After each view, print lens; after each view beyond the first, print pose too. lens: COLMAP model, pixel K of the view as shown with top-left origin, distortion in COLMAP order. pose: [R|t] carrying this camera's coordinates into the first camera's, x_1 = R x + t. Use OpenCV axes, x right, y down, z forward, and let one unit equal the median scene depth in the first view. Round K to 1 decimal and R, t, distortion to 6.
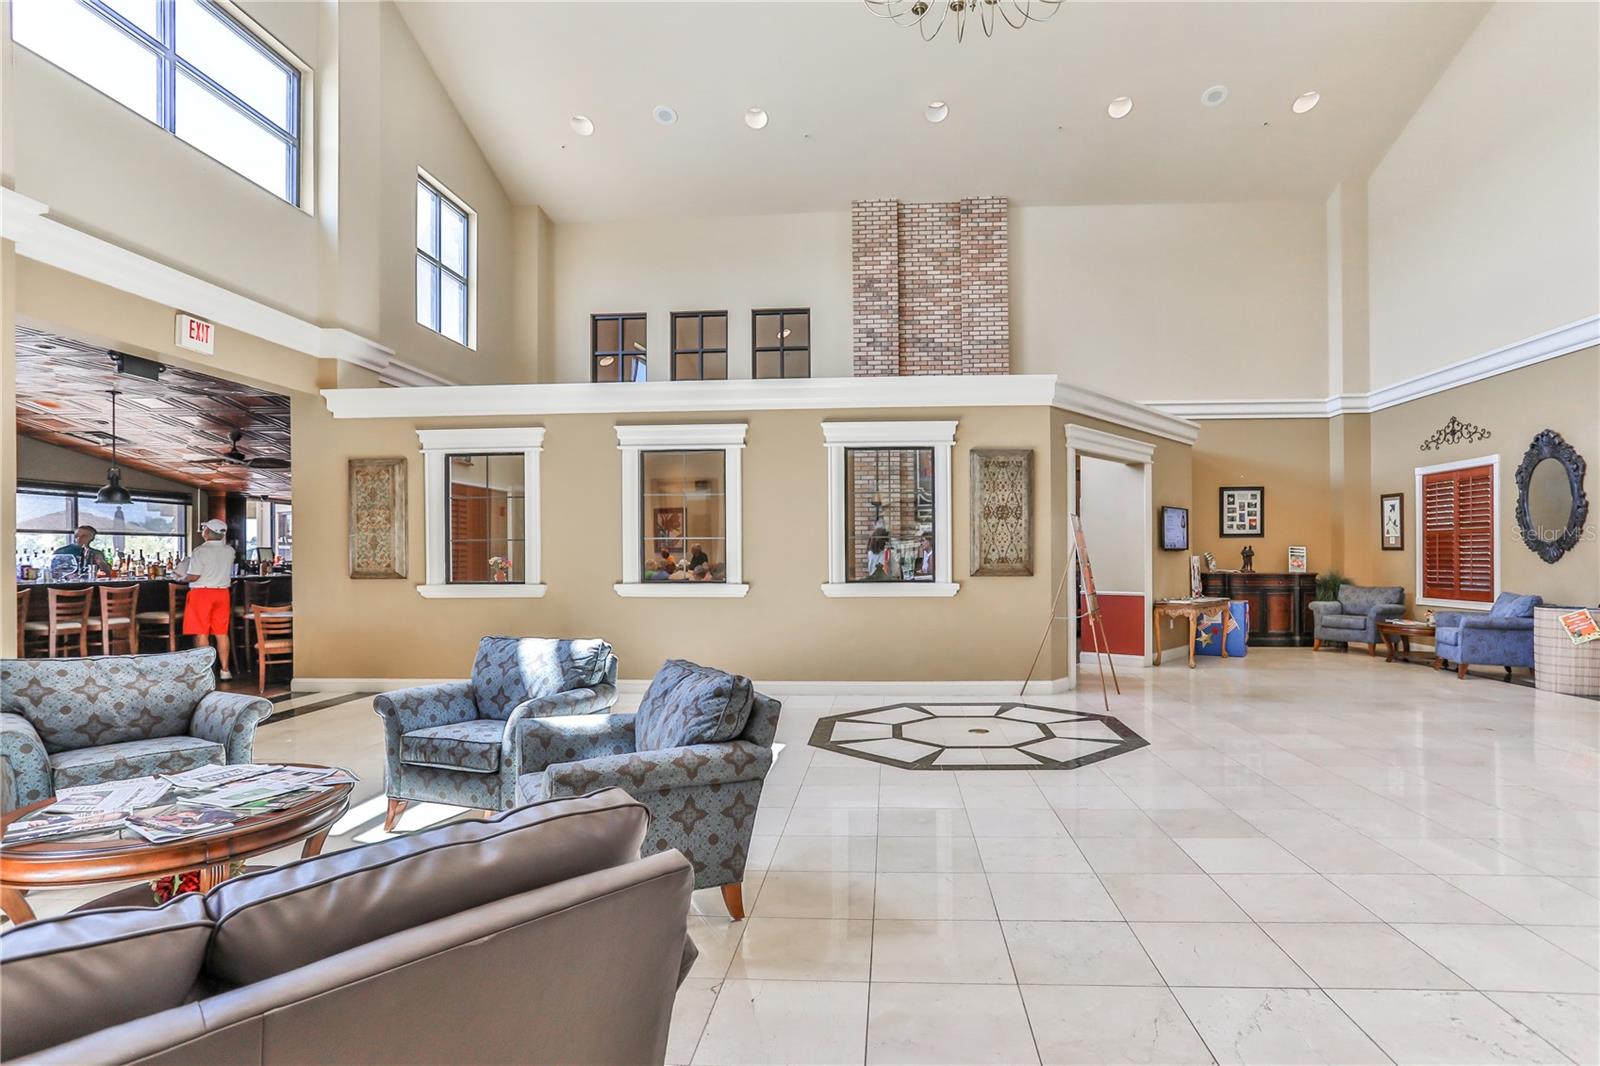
lens RADIAL K [[820.1, 0, 800.0], [0, 820.1, 533.0], [0, 0, 1]] dist [-0.031814, 0.000380]
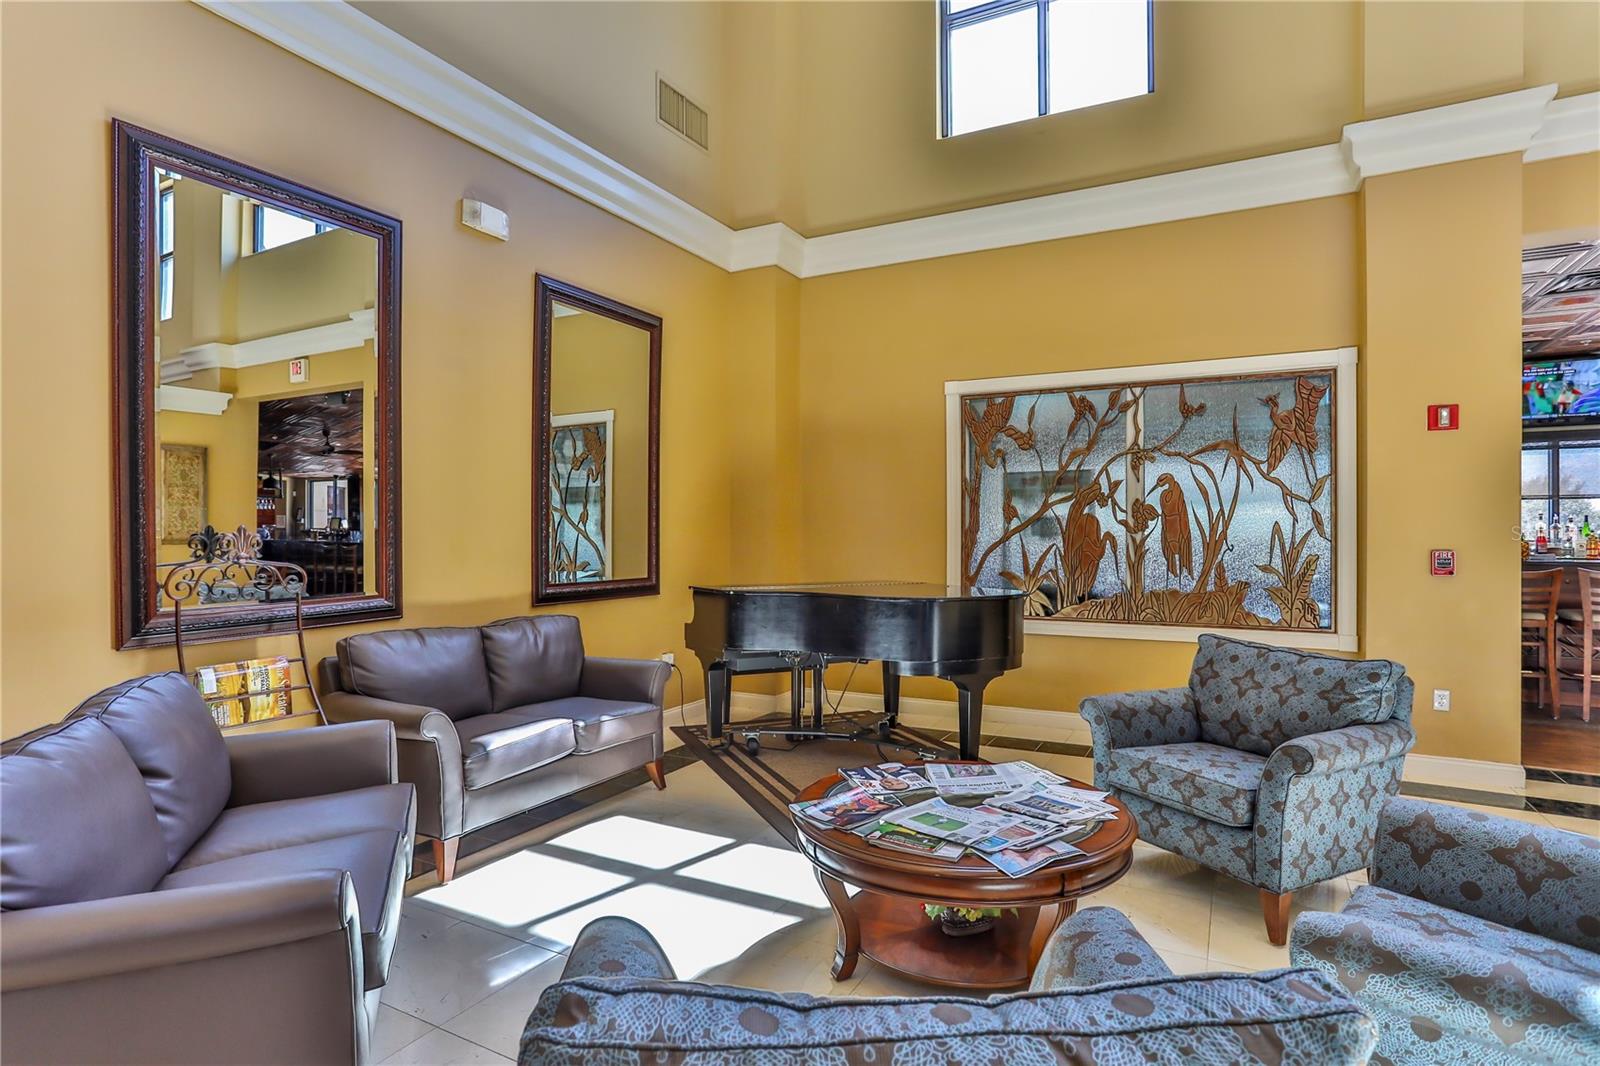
lens RADIAL K [[820.1, 0, 800.0], [0, 820.1, 533.0], [0, 0, 1]] dist [-0.031814, 0.000380]
pose [[-0.373451, 0.005899, -0.927631, 0.068731], [0.028940, 0.999567, -0.005295, 0.017771], [0.927199, -0.028823, -0.373460, 0.622561]]
